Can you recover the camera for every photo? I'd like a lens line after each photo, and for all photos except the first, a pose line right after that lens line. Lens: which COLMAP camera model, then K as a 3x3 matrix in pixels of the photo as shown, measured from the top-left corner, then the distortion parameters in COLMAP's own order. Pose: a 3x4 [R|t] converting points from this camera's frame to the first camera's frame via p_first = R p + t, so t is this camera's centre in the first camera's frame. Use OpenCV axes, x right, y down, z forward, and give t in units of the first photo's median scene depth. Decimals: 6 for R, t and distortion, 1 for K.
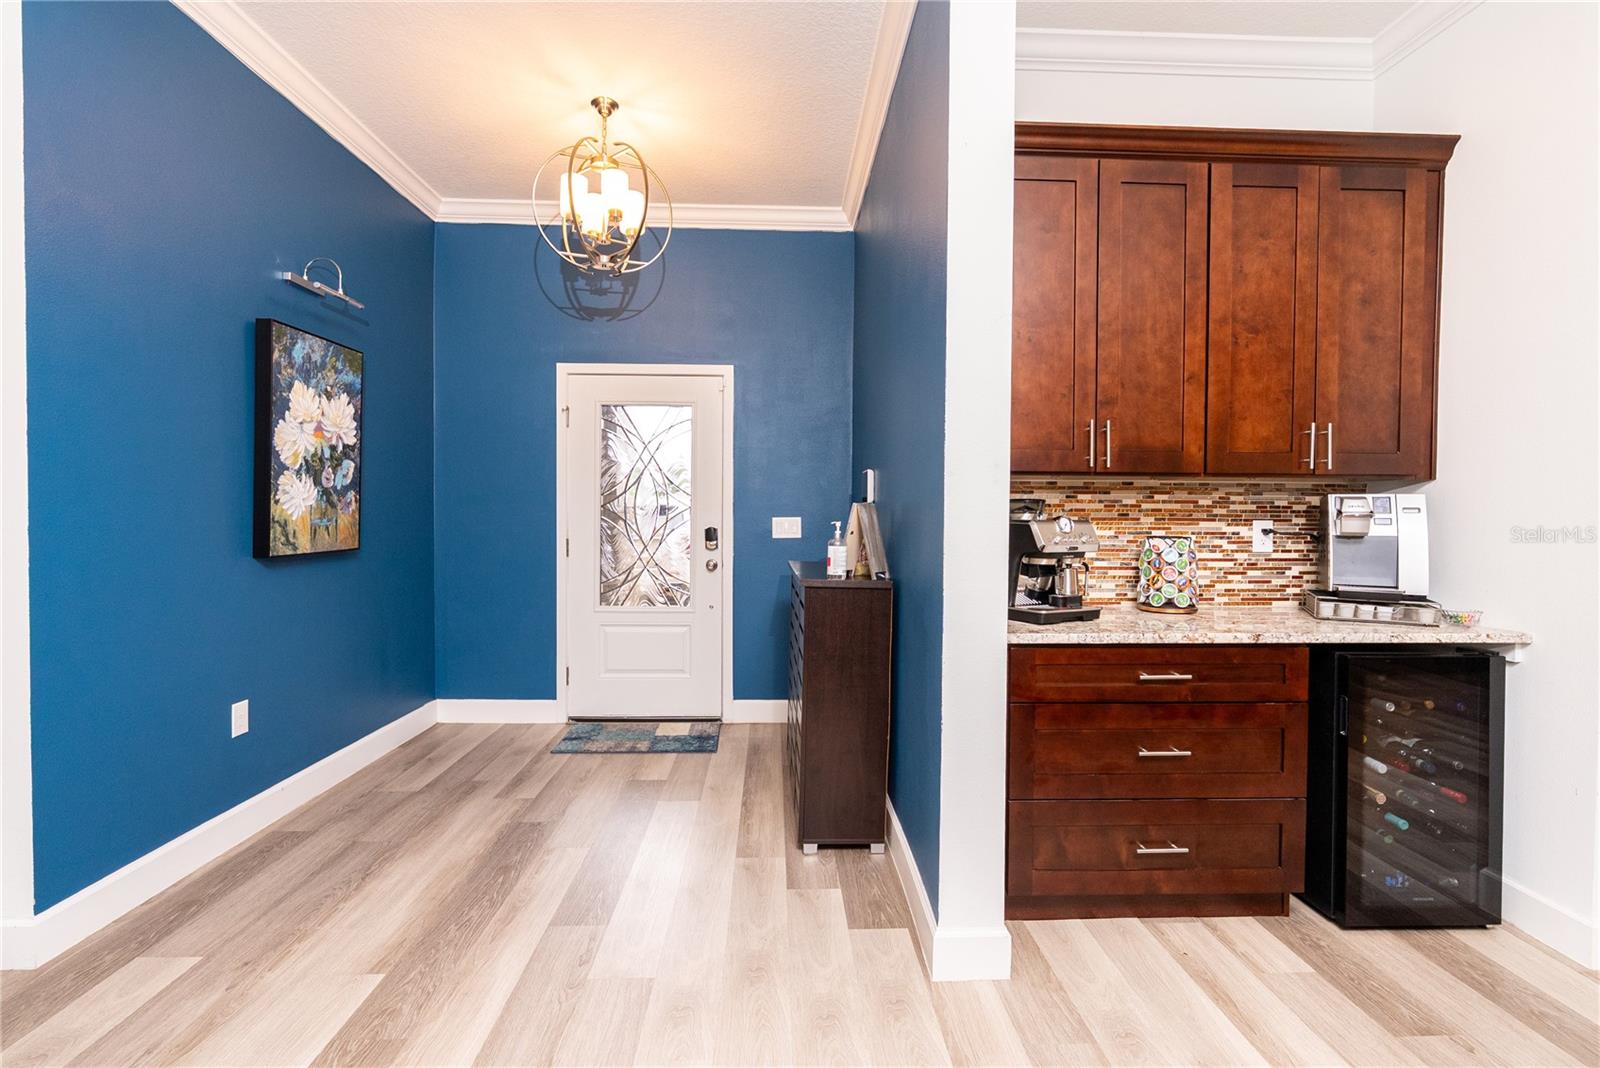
lens RADIAL K [[721.1, 0, 816.4], [0, 721.1, 526.9], [0, 0, 1]] dist [-0.012164, 0.003630]
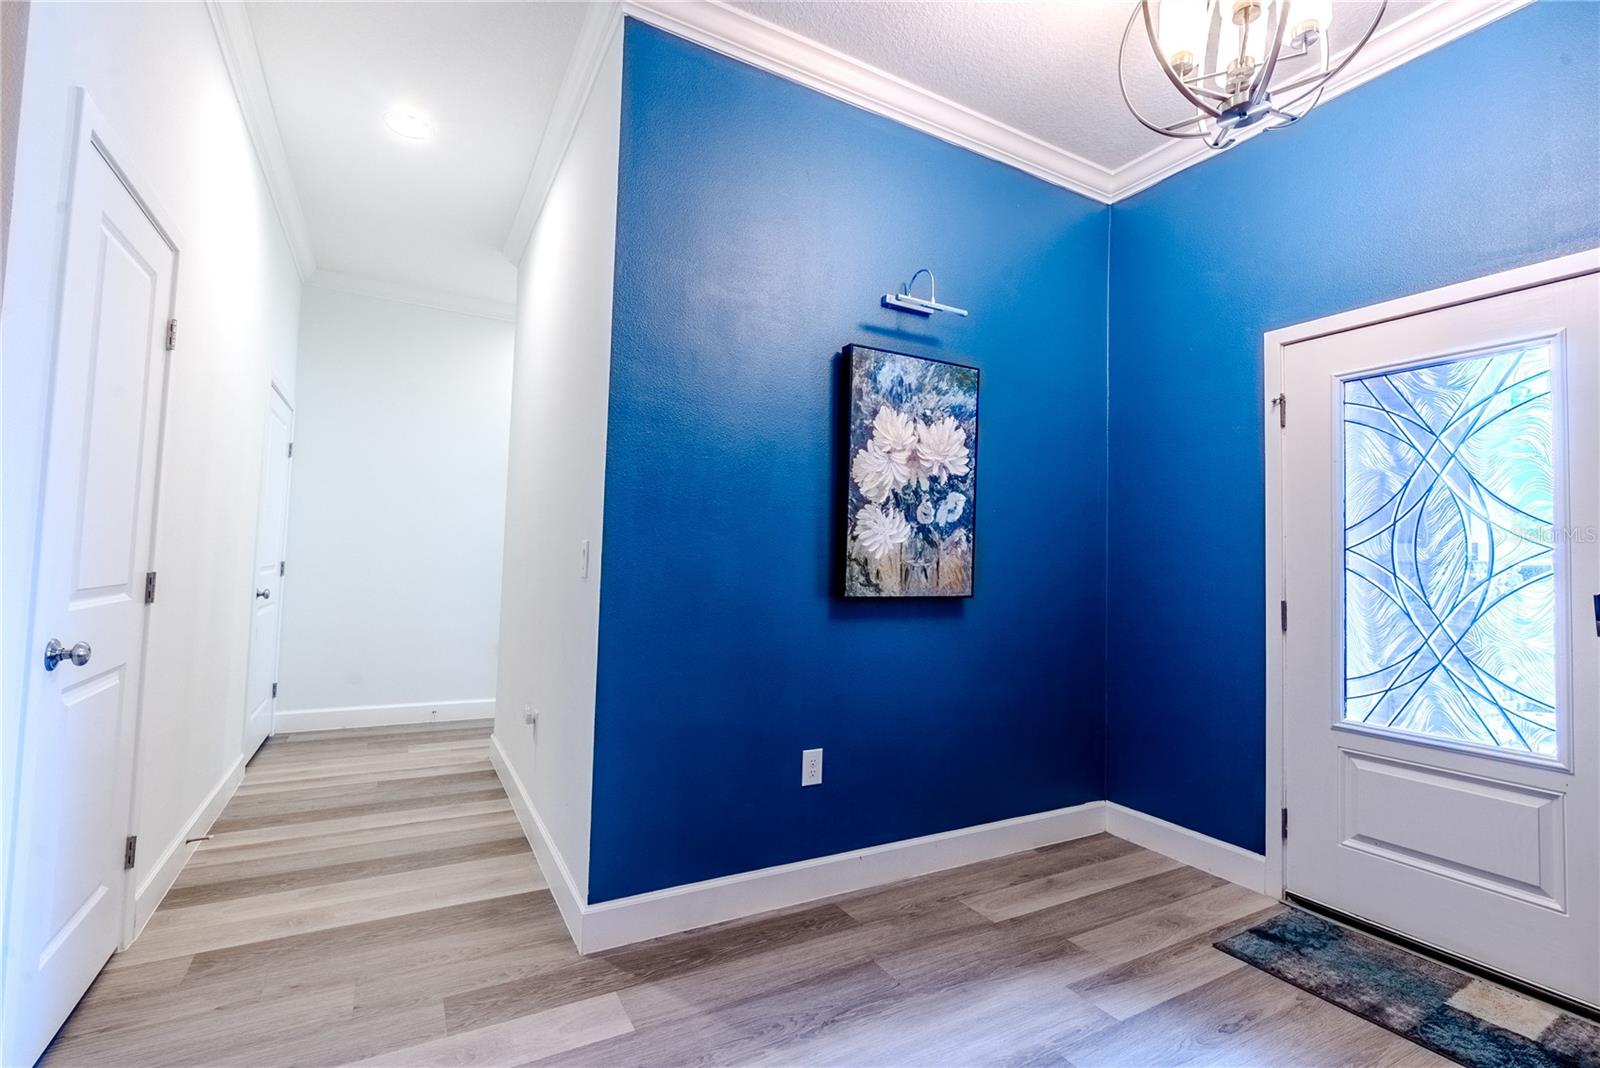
lens RADIAL K [[721.1, 0, 813.7], [0, 721.1, 528.9], [0, 0, 1]] dist [-0.012164, 0.003630]
pose [[0.447645, -0.040037, -0.893315, 0.049497], [-0.039454, 0.997140, -0.064461, 0.014211], [0.893341, 0.064101, 0.444785, 0.498086]]
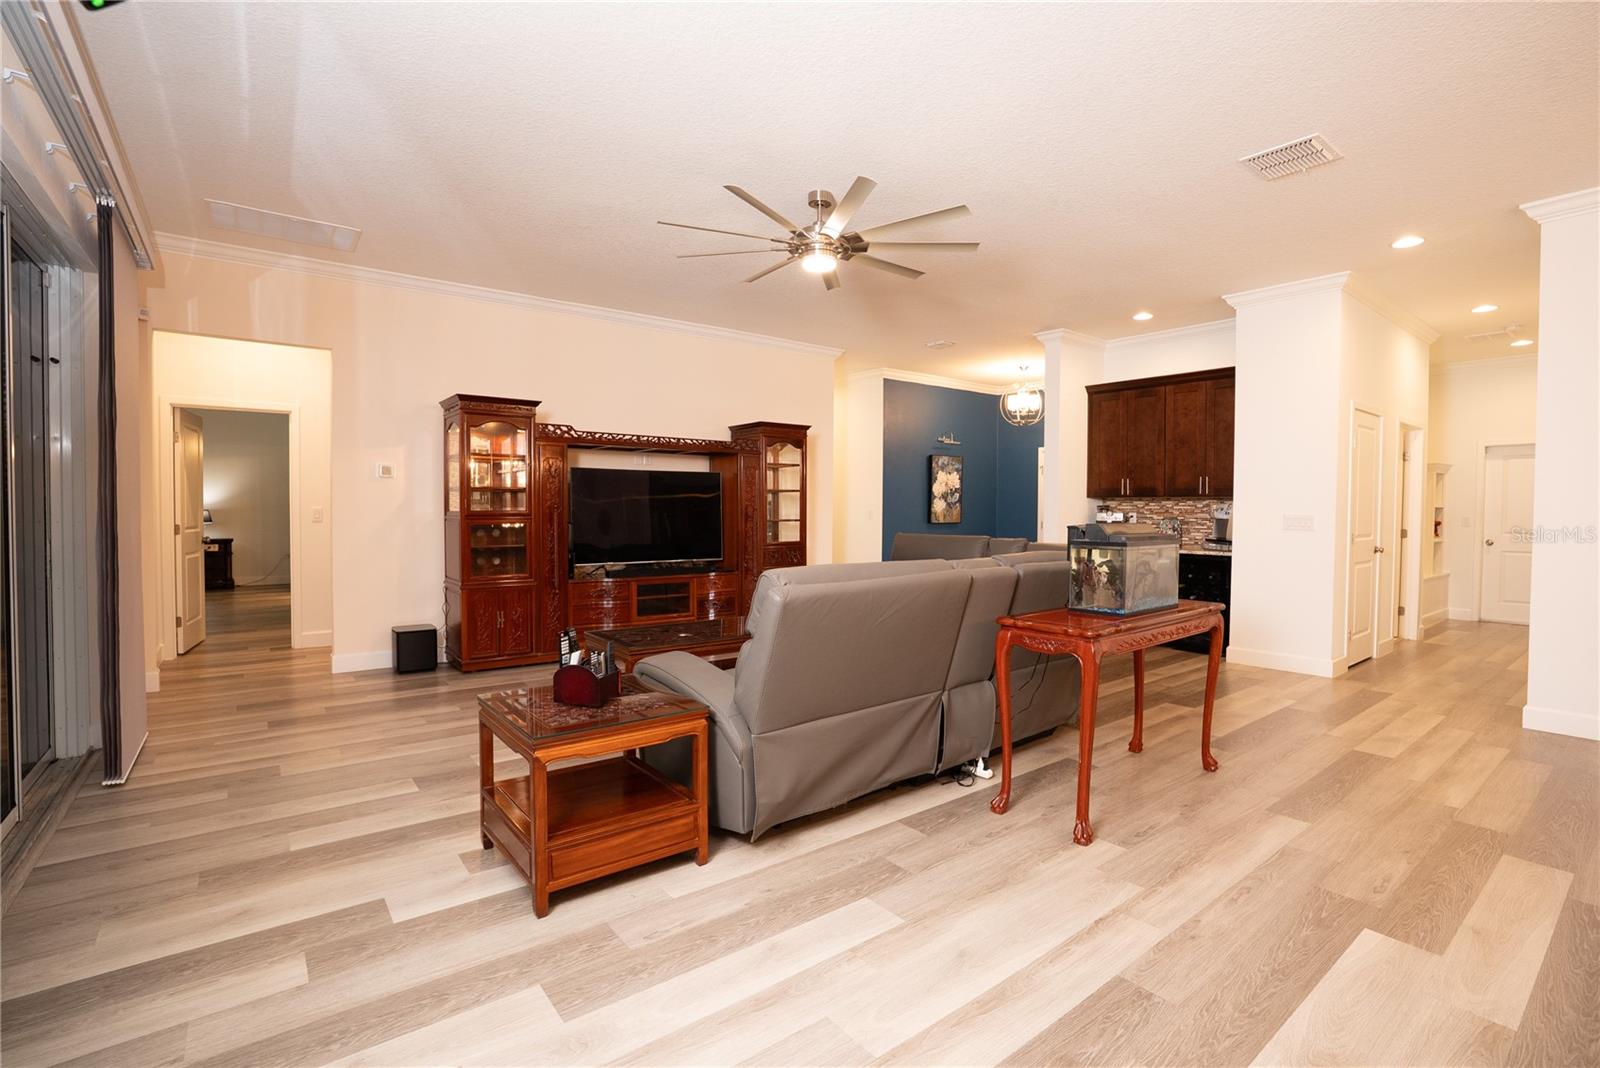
lens RADIAL K [[721.1, 0, 789.5], [0, 721.1, 525.8], [0, 0, 1]] dist [-0.012164, 0.003630]
pose [[0.557371, 0.016944, -0.830091, 1.605729], [-0.015804, 0.999827, 0.009797, 0.029432], [0.830113, 0.007658, 0.557542, -1.389586]]
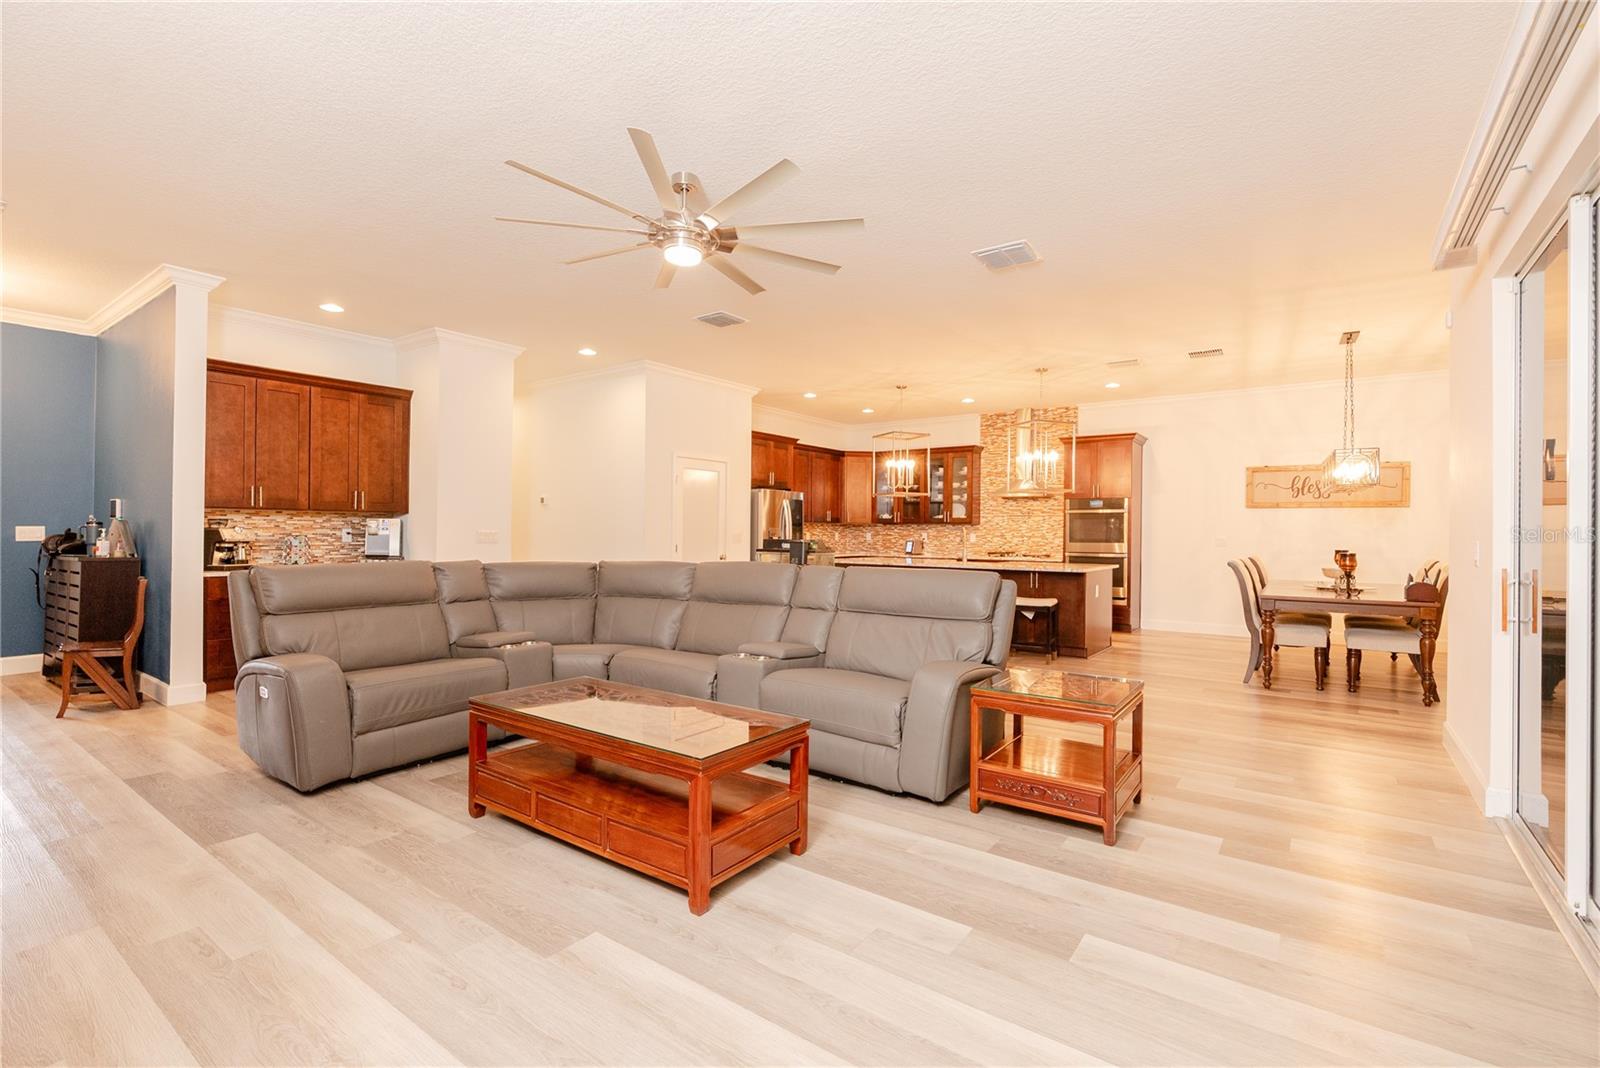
lens RADIAL K [[721.1, 0, 805.0], [0, 721.1, 533.2], [0, 0, 1]] dist [-0.012164, 0.003630]
pose [[0.632850, -0.001205, 0.774273, -0.233501], [0.007350, 0.999963, -0.004451, 0.024601], [-0.774239, 0.008507, 0.632836, -1.492100]]
